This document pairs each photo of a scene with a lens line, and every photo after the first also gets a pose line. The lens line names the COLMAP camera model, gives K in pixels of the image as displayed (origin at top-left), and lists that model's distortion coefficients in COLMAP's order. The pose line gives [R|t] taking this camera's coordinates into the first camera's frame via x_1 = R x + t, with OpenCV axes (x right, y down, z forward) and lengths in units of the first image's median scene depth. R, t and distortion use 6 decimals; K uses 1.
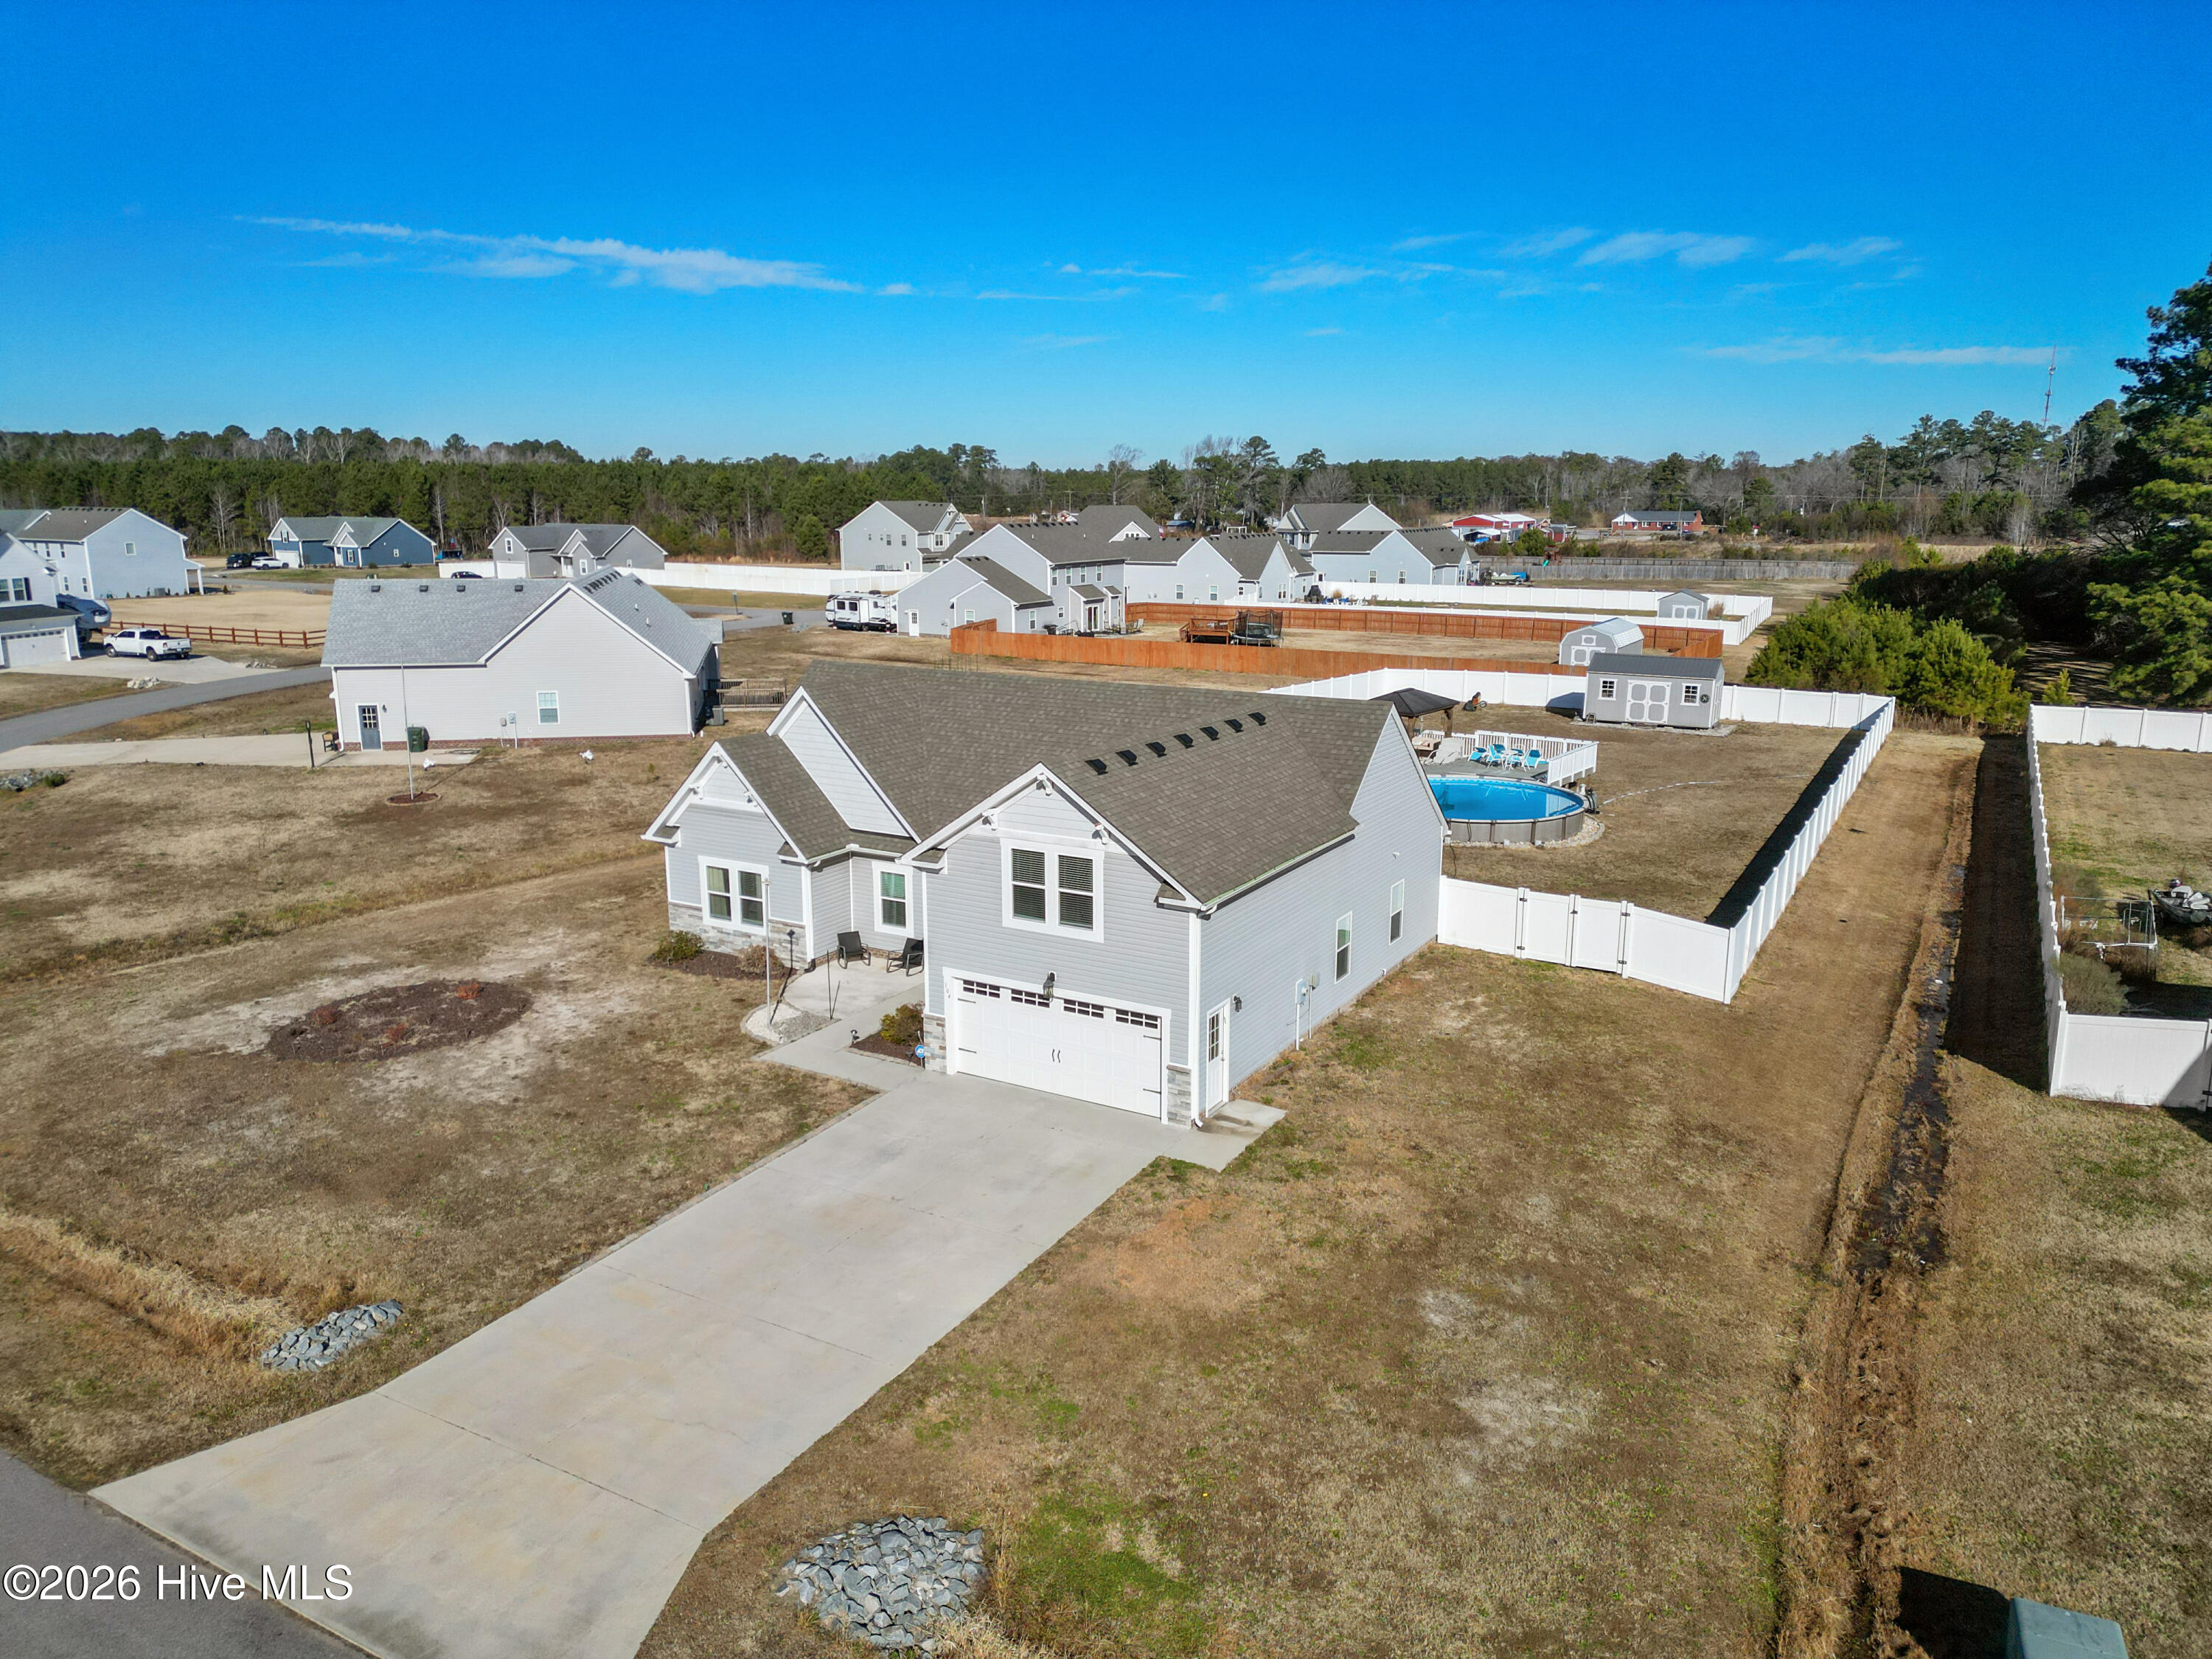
lens RADIAL K [[1538.2, 0, 1104.1], [0, 1538.2, 822.5], [0, 0, 1]] dist [0.092987, -0.096934]
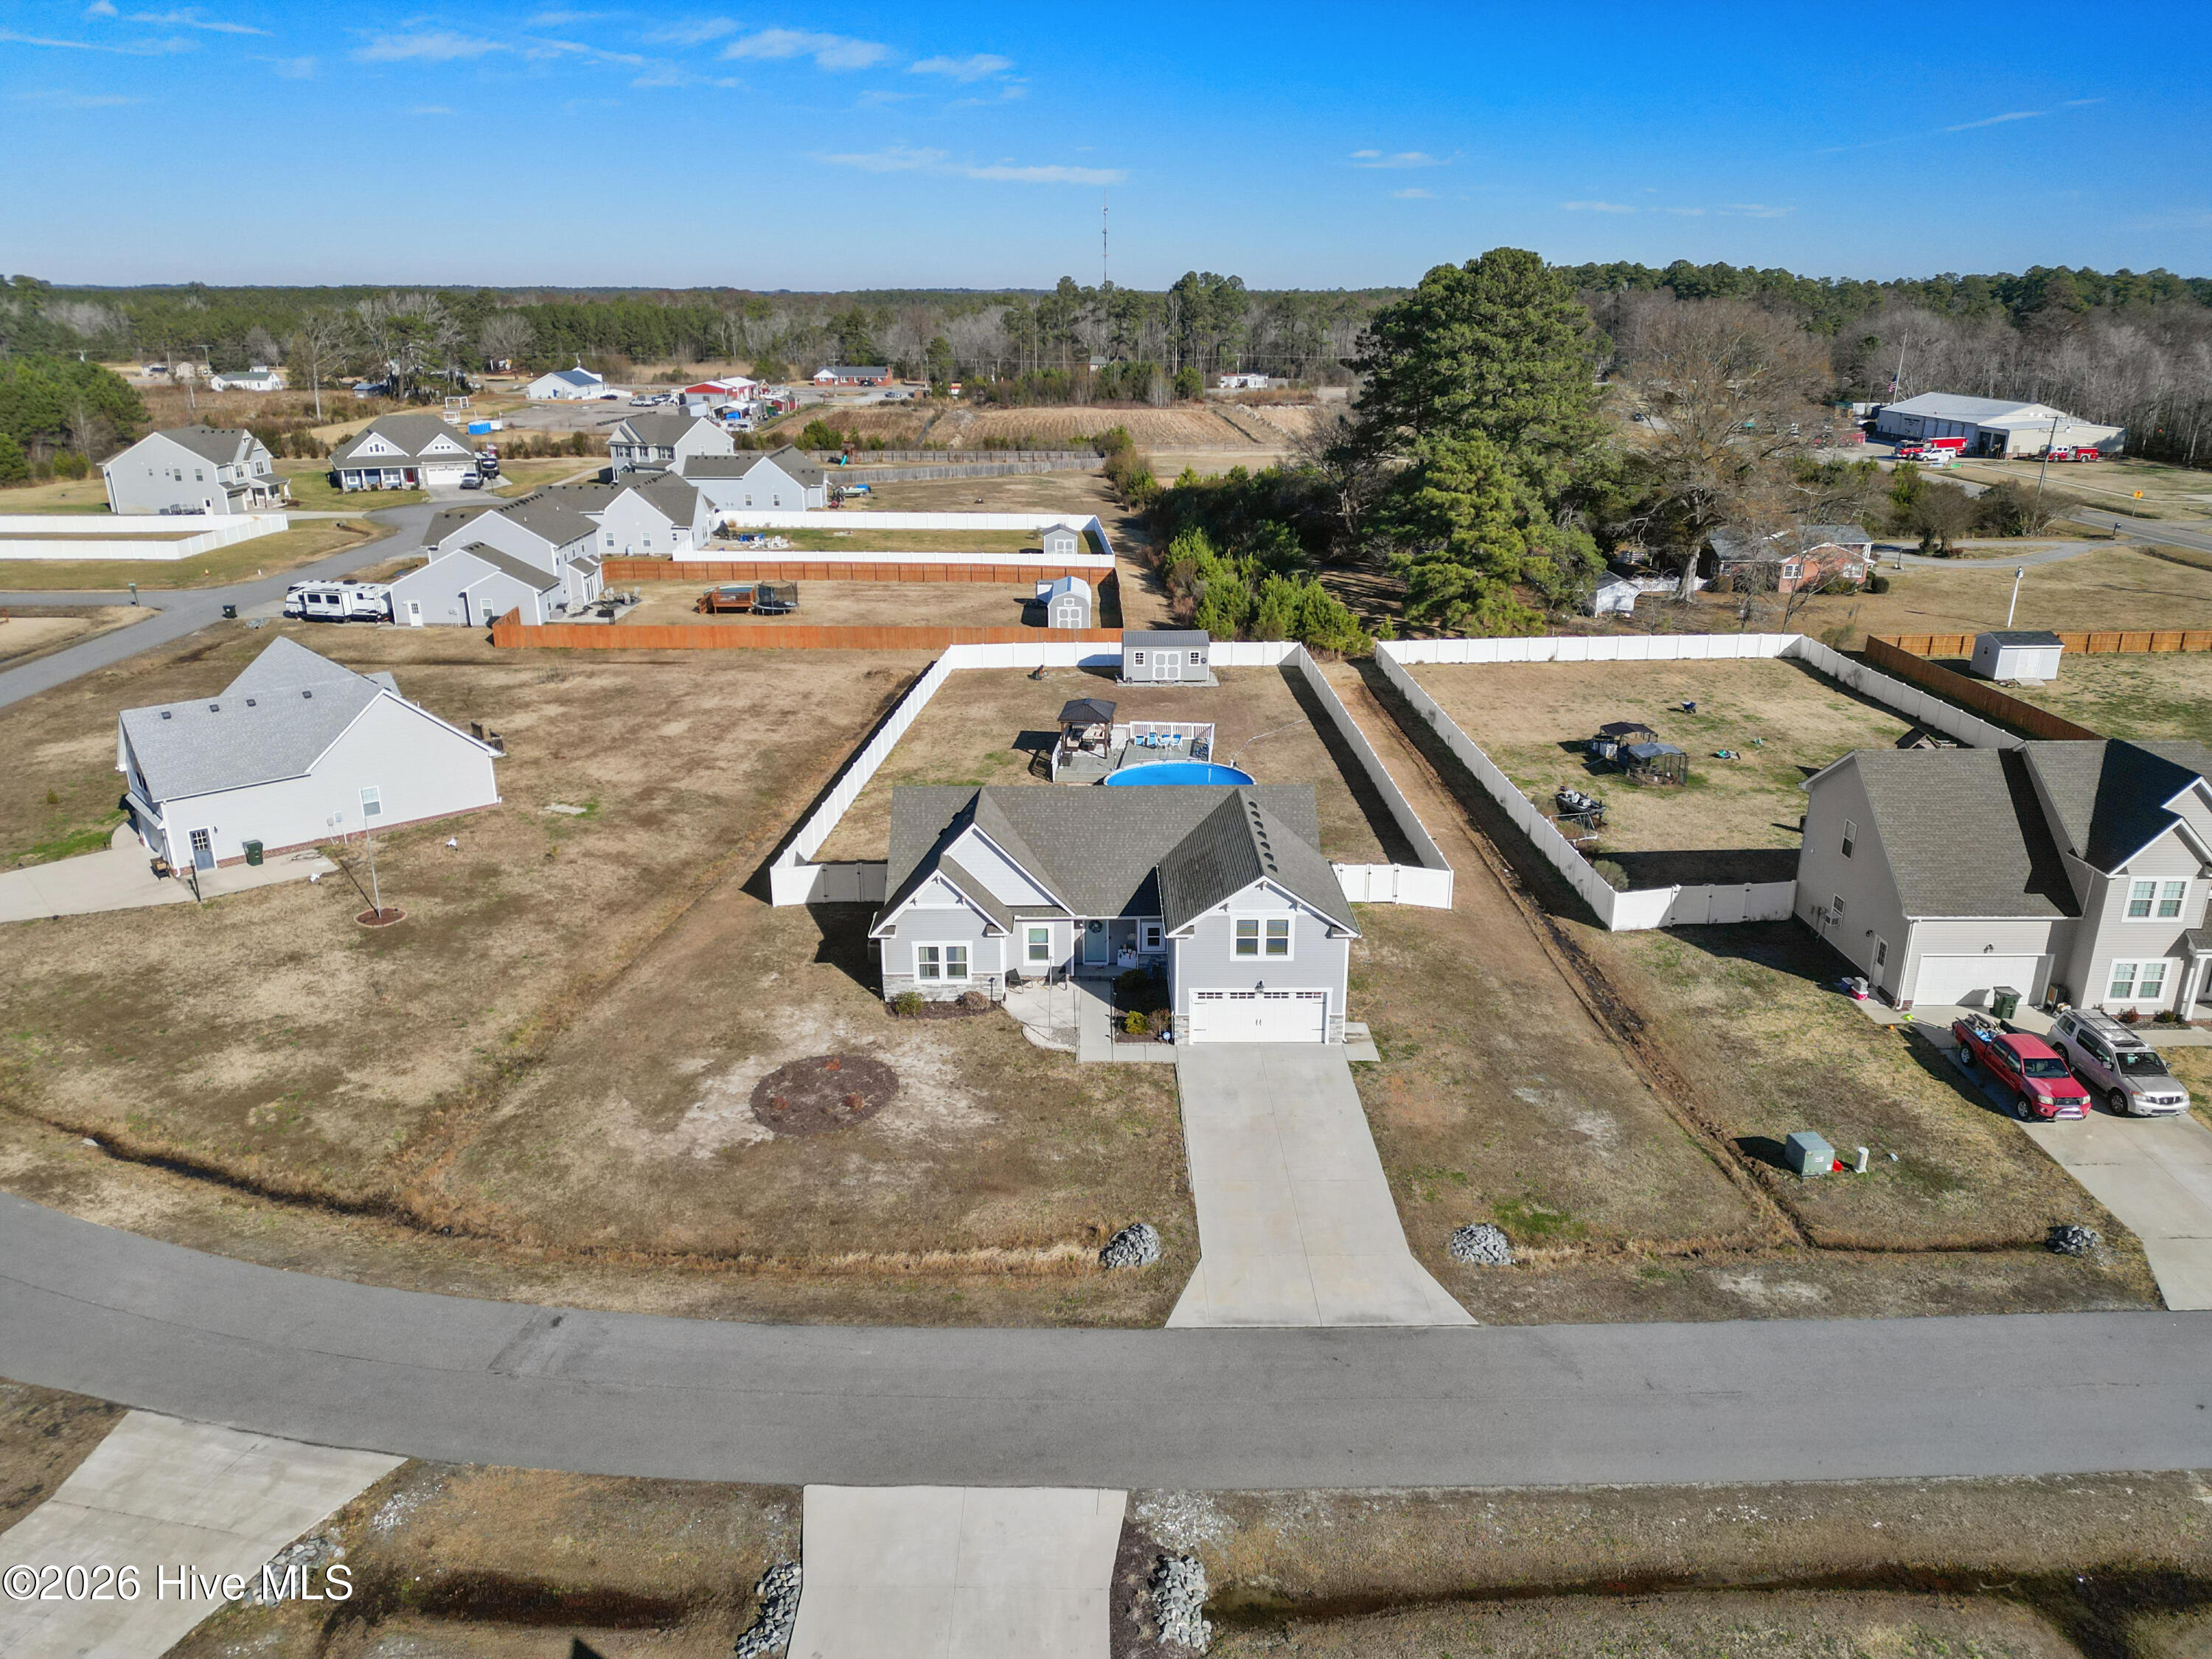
lens RADIAL K [[1538.2, 0, 1104.1], [0, 1538.2, 822.5], [0, 0, 1]] dist [0.092987, -0.096934]
pose [[0.856998, -0.167611, 0.487300, -0.835958], [0.110732, 0.983433, 0.143518, -0.295550], [-0.503282, -0.069035, 0.861360, -0.389992]]
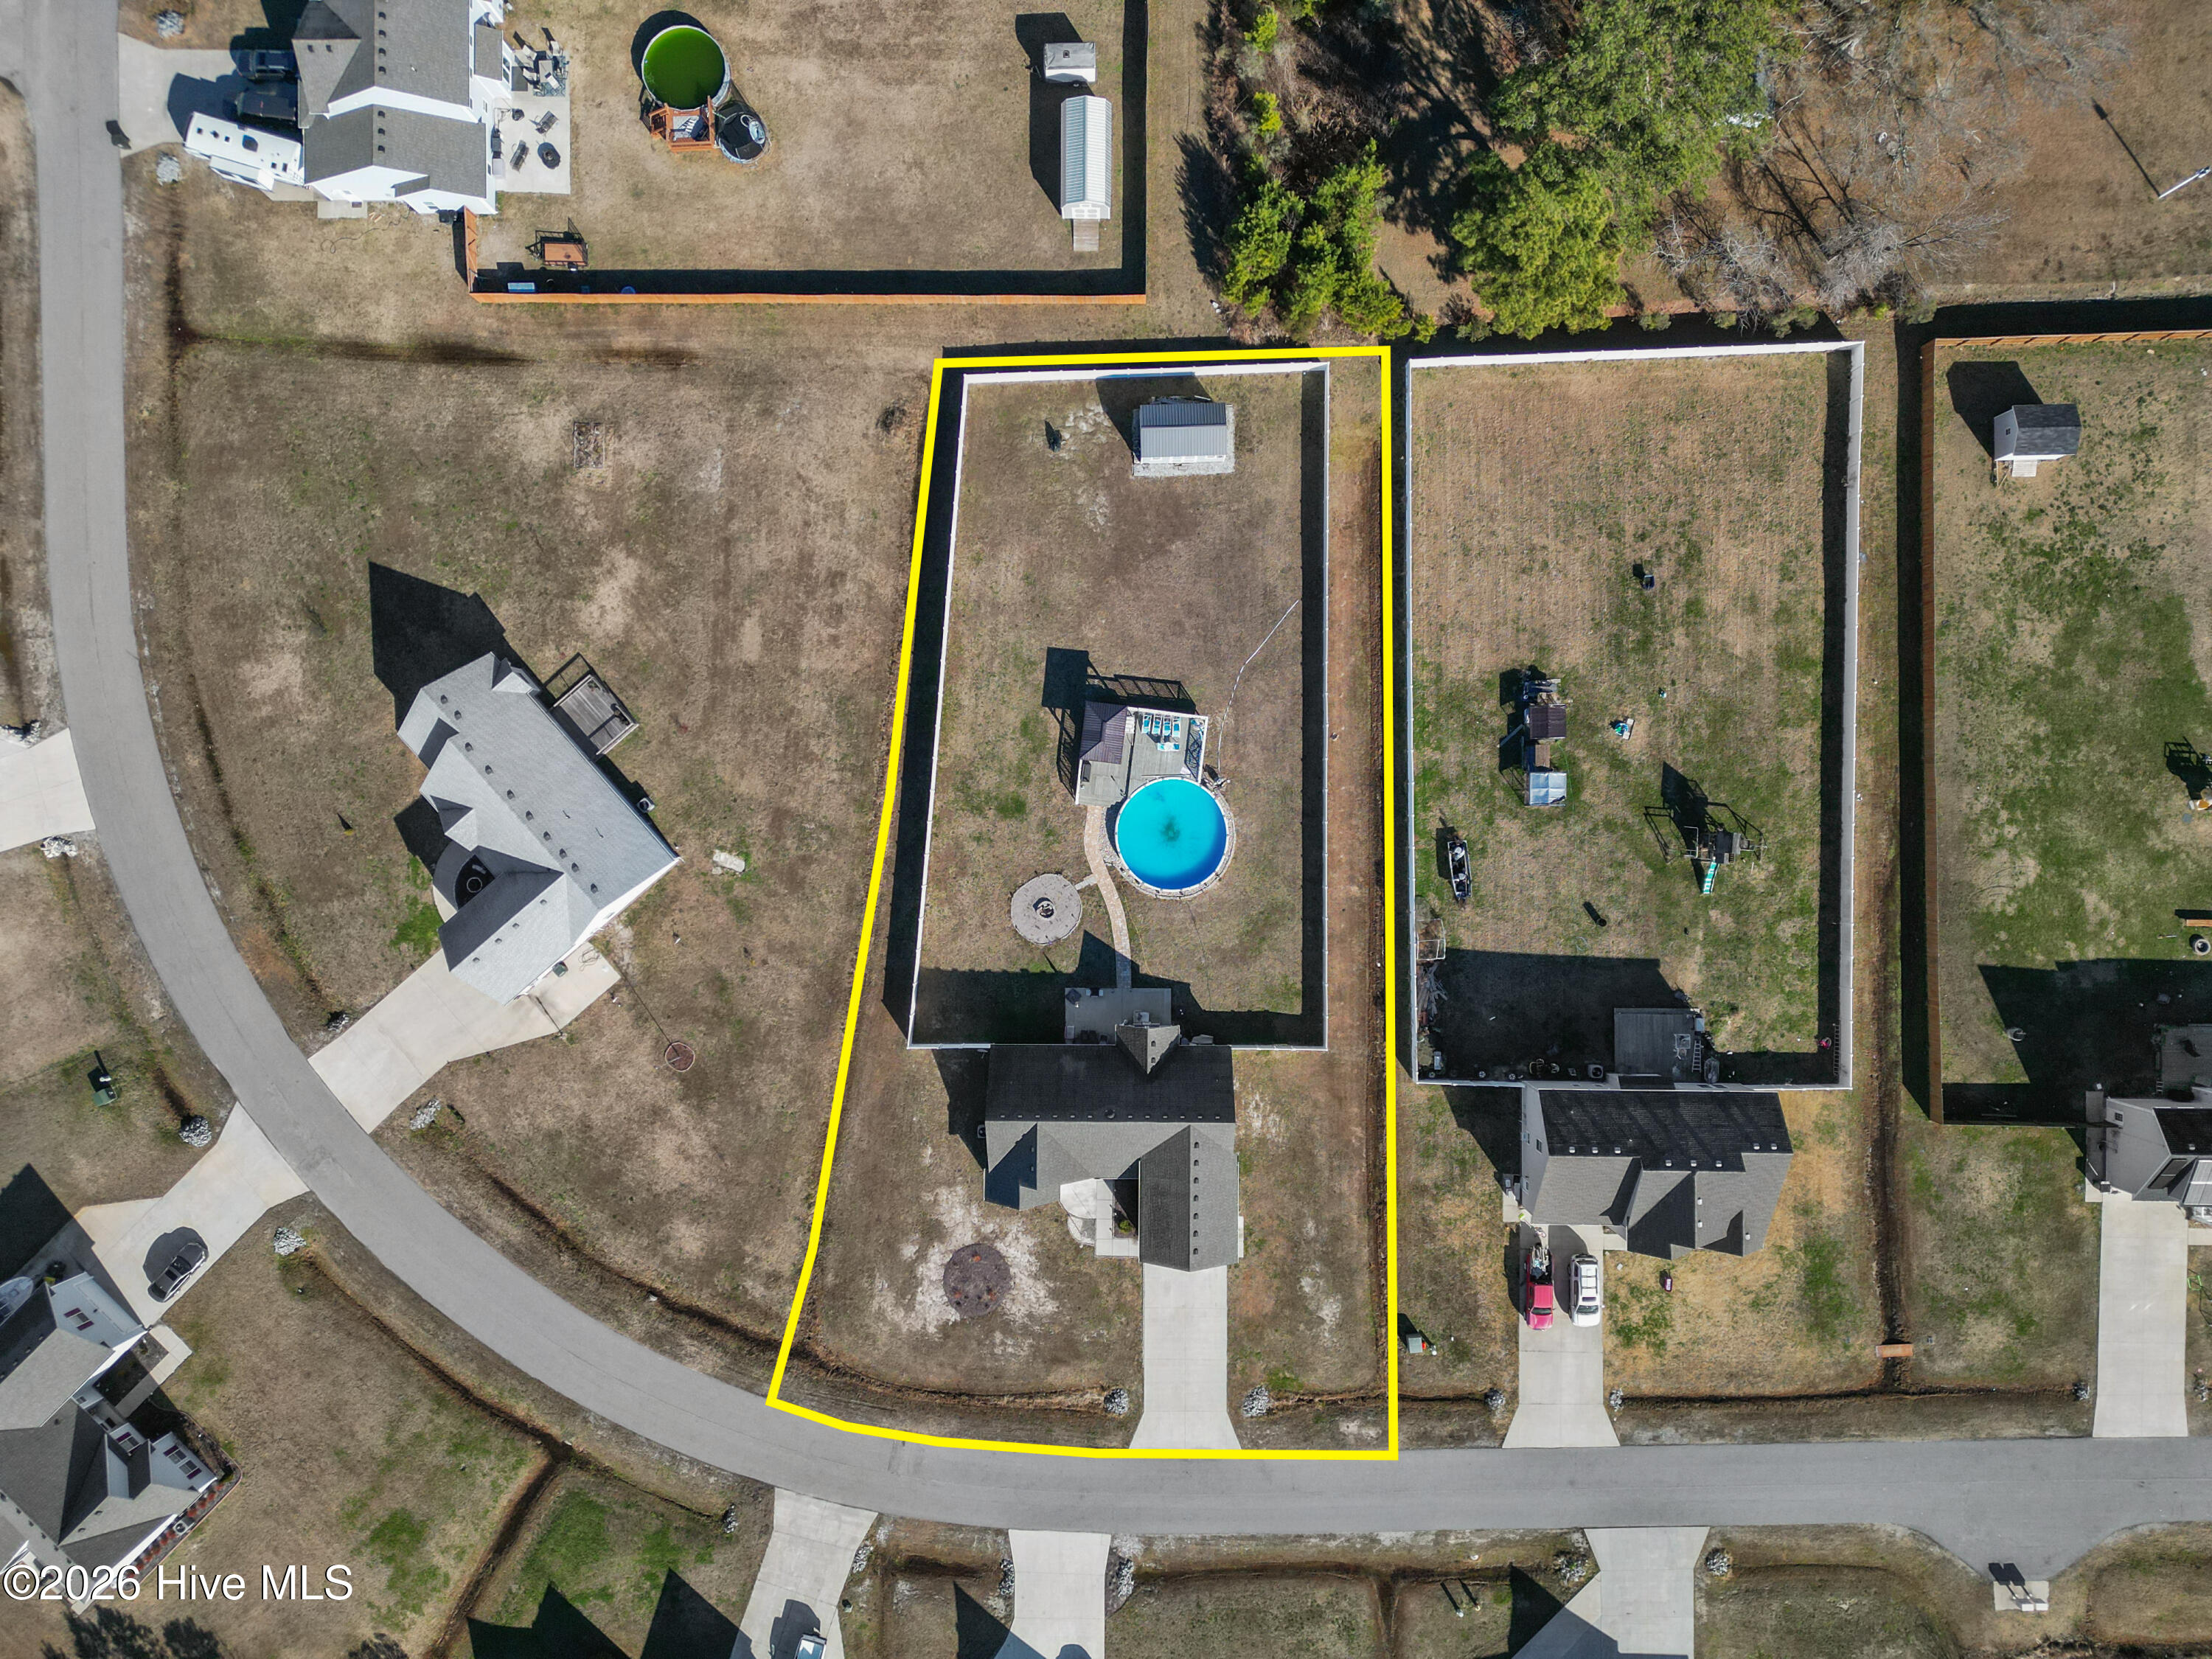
lens RADIAL K [[1538.2, 0, 1104.1], [0, 1538.2, 822.5], [0, 0, 1]] dist [0.092987, -0.096934]
pose [[0.865403, -0.501002, -0.008609, 0.265428], [0.116258, 0.184045, 0.976018, -2.925827], [-0.487403, -0.845650, 0.217519, 0.898395]]
